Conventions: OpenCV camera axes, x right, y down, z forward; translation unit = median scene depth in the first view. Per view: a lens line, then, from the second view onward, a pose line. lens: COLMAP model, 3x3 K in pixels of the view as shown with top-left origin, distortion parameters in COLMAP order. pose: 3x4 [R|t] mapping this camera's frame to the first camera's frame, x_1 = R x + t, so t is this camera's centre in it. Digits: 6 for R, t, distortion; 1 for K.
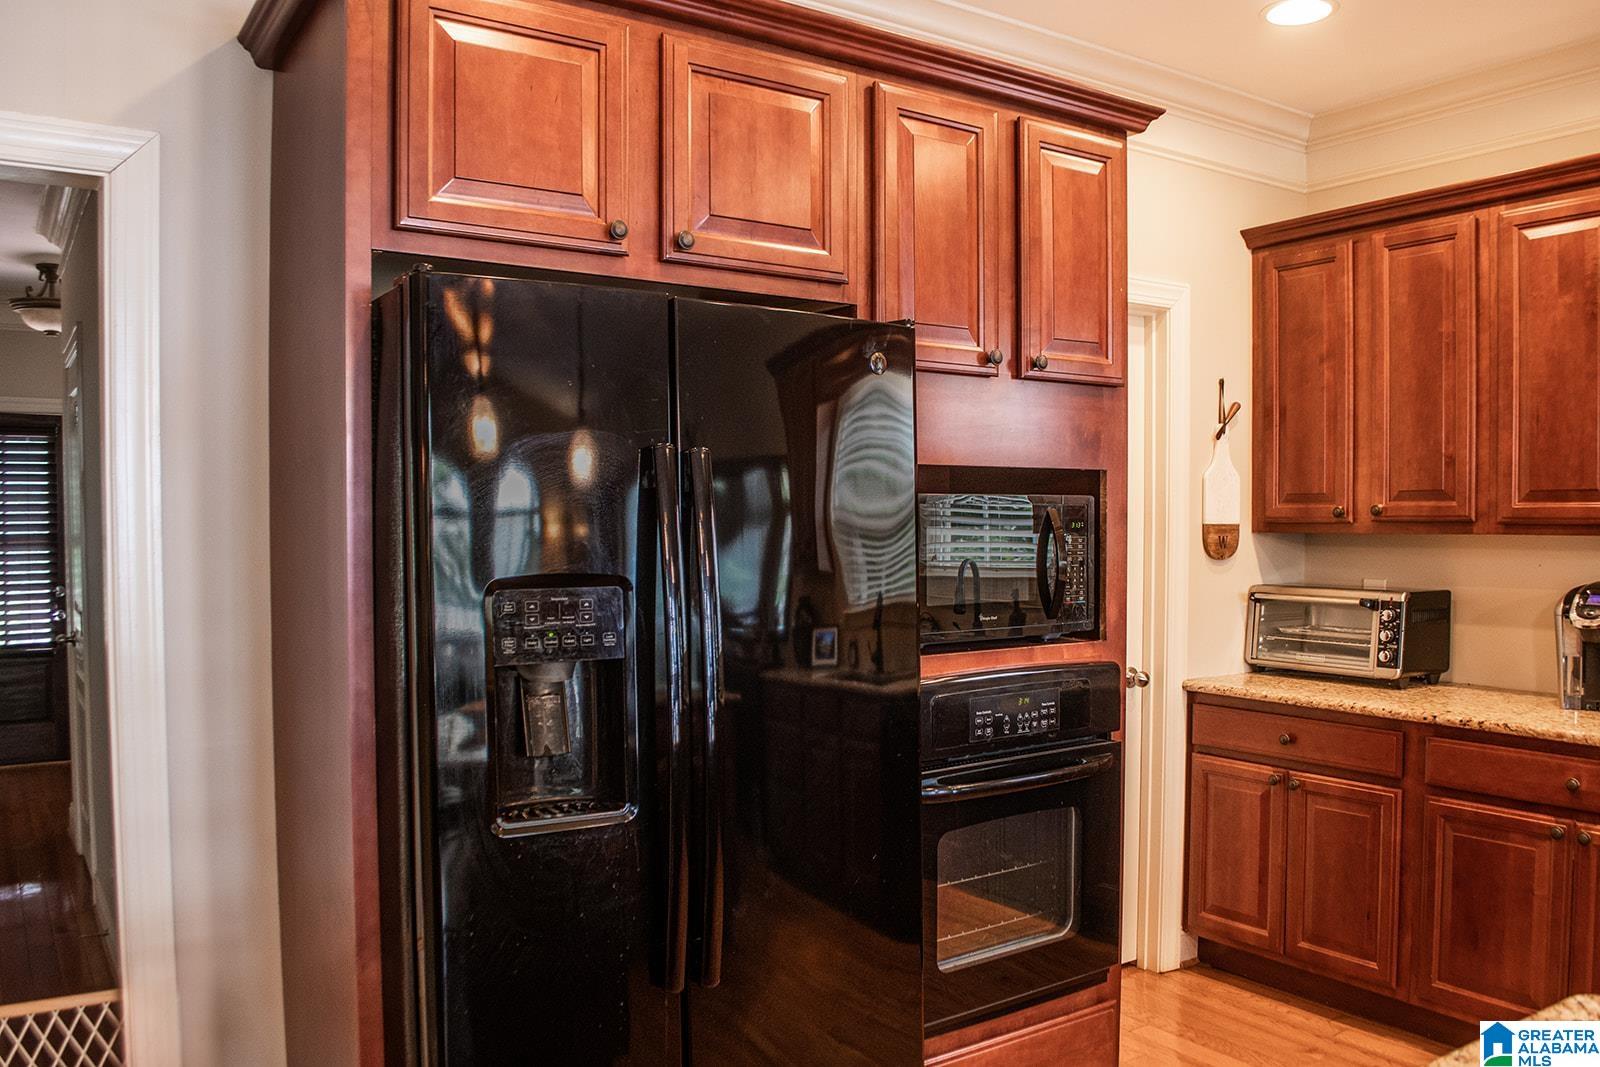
lens RADIAL K [[1244.4, 0, 793.9], [0, 1244.4, 541.3], [0, 0, 1]] dist [-0.080174, 0.011409]
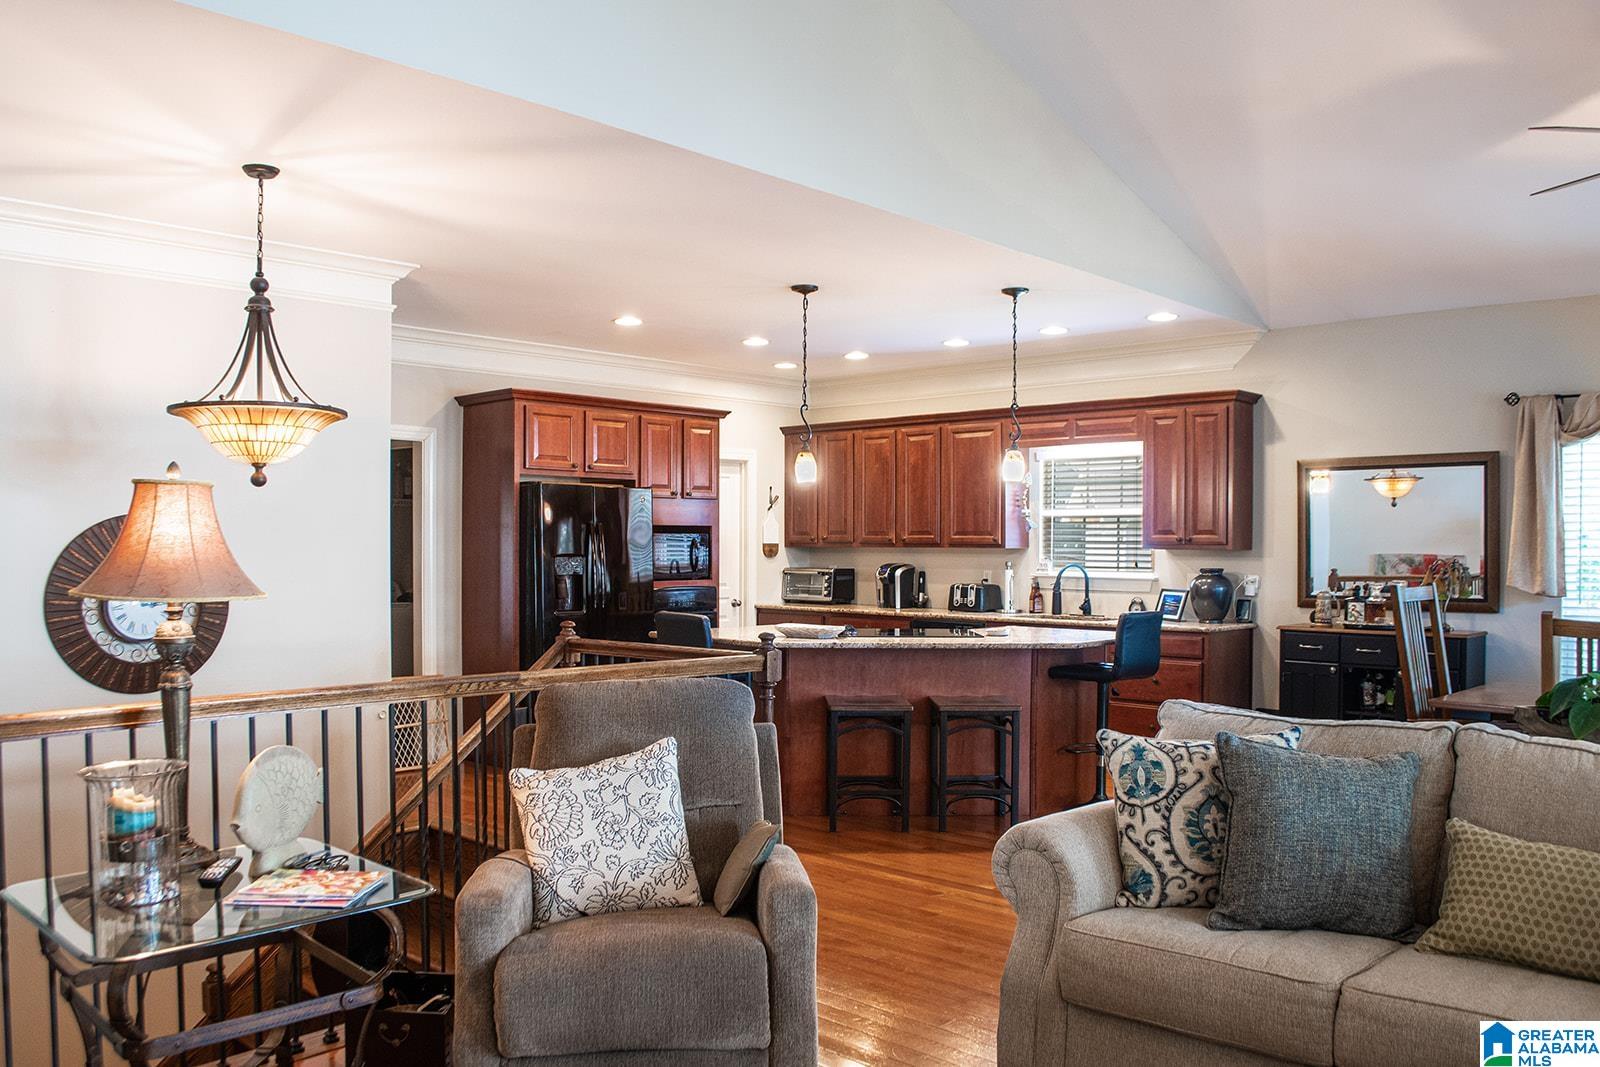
lens RADIAL K [[1244.4, 0, 799.0], [0, 1244.4, 533.7], [0, 0, 1]] dist [-0.080174, 0.011409]
pose [[0.974563, 0.002613, 0.224098, -0.188135], [0.003202, 0.999668, -0.025582, 0.034304], [-0.224090, 0.025649, 0.974231, -1.659568]]
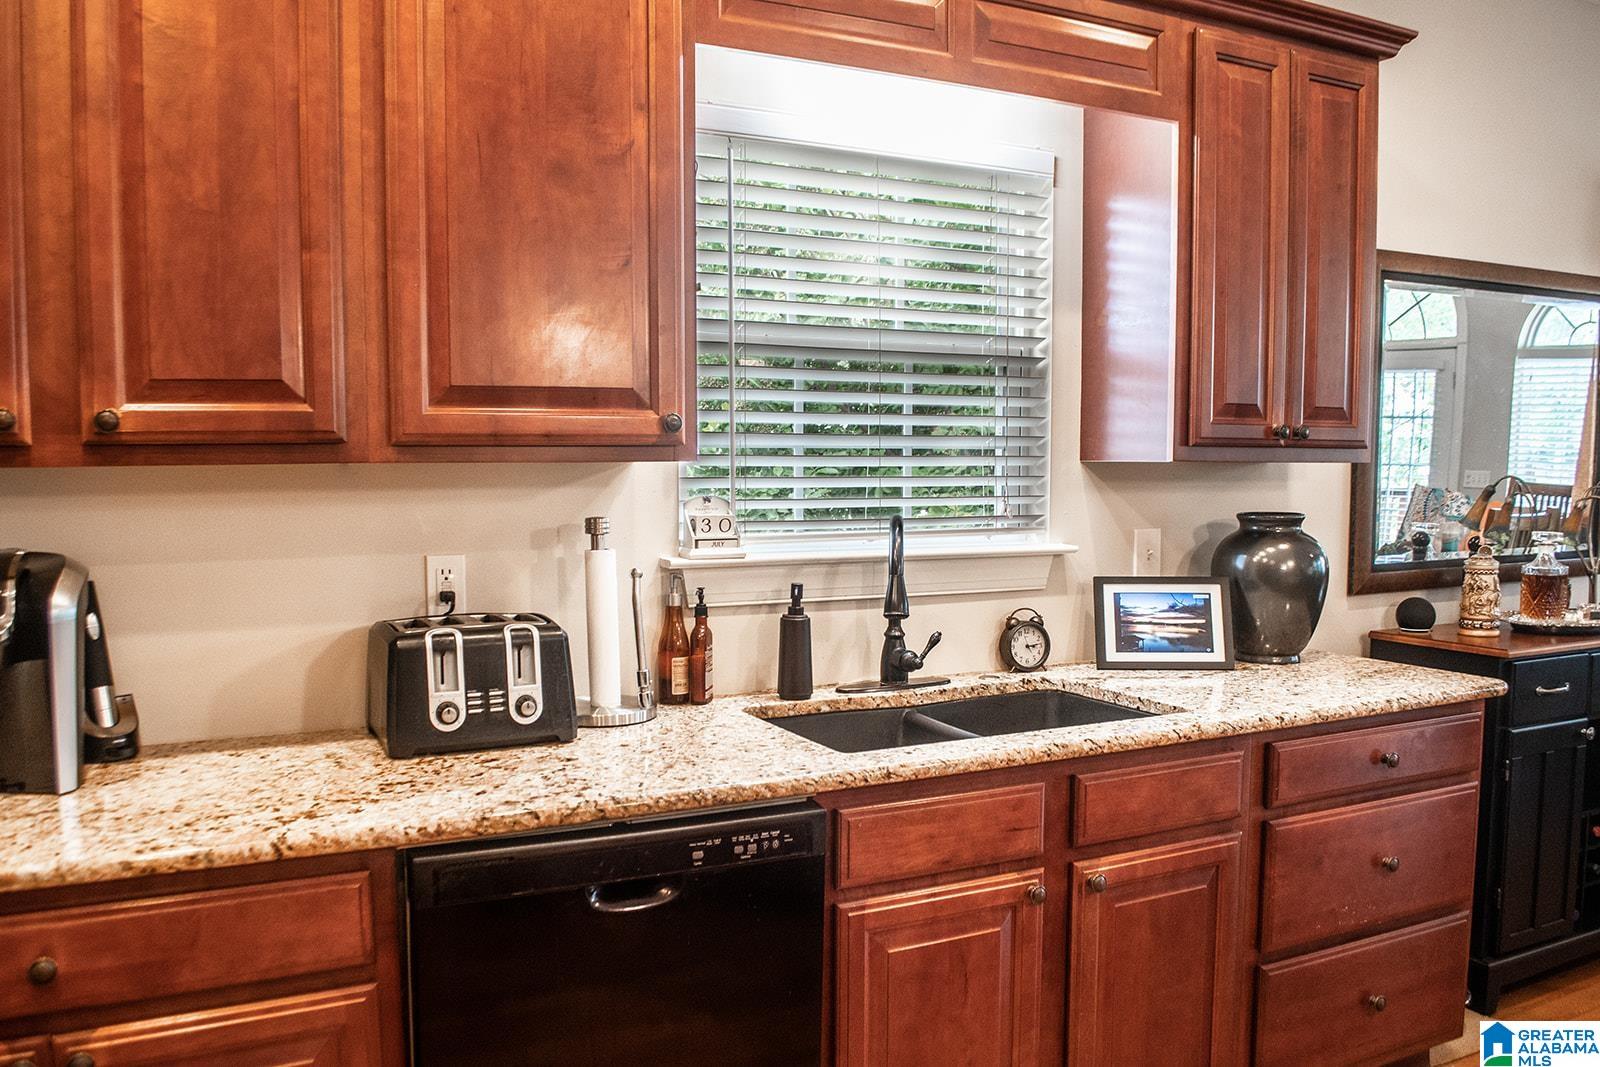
lens RADIAL K [[1244.4, 0, 799.0], [0, 1244.4, 537.9], [0, 0, 1]] dist [-0.080174, 0.011409]
pose [[0.128156, -0.065501, 0.989589, 0.175415], [0.021927, 0.997760, 0.063202, 0.001552], [-0.991512, 0.013599, 0.129305, 0.499207]]
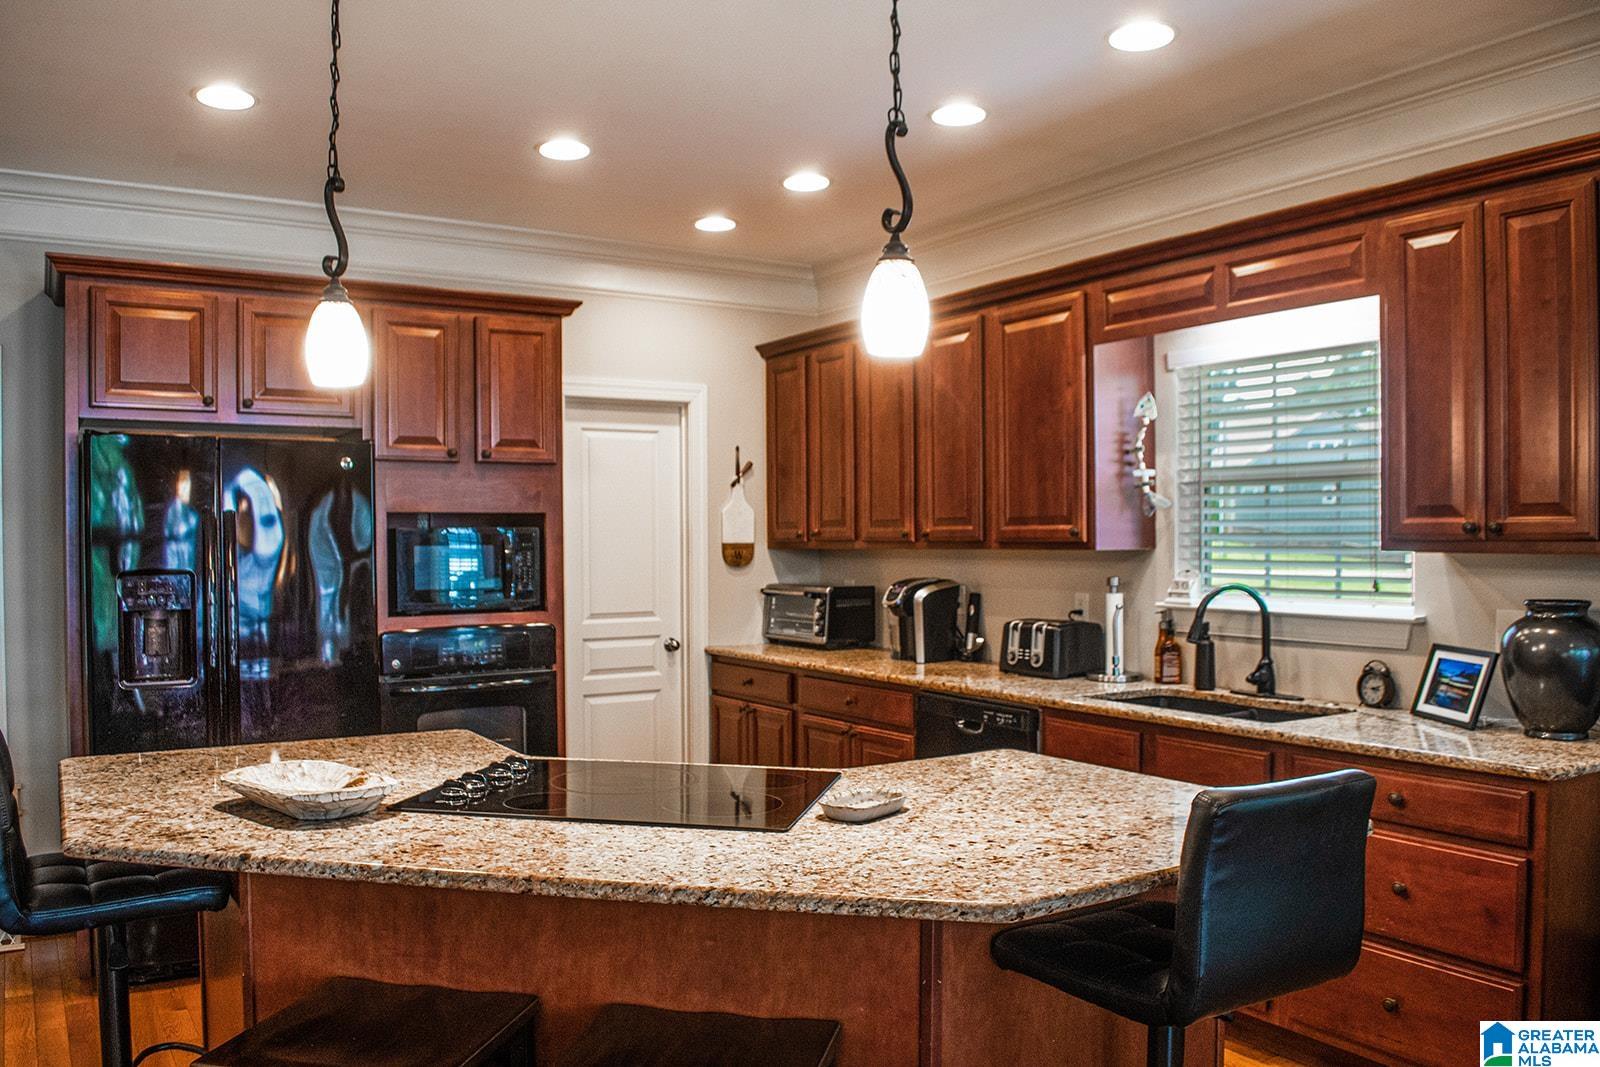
lens RADIAL K [[1244.4, 0, 799.1], [0, 1244.4, 544.5], [0, 0, 1]] dist [-0.080174, 0.011409]
pose [[0.999836, -0.007984, -0.016237, 0.488400], [0.007736, 0.999854, -0.015260, 0.012113], [0.016356, 0.015132, 0.999752, -0.560921]]
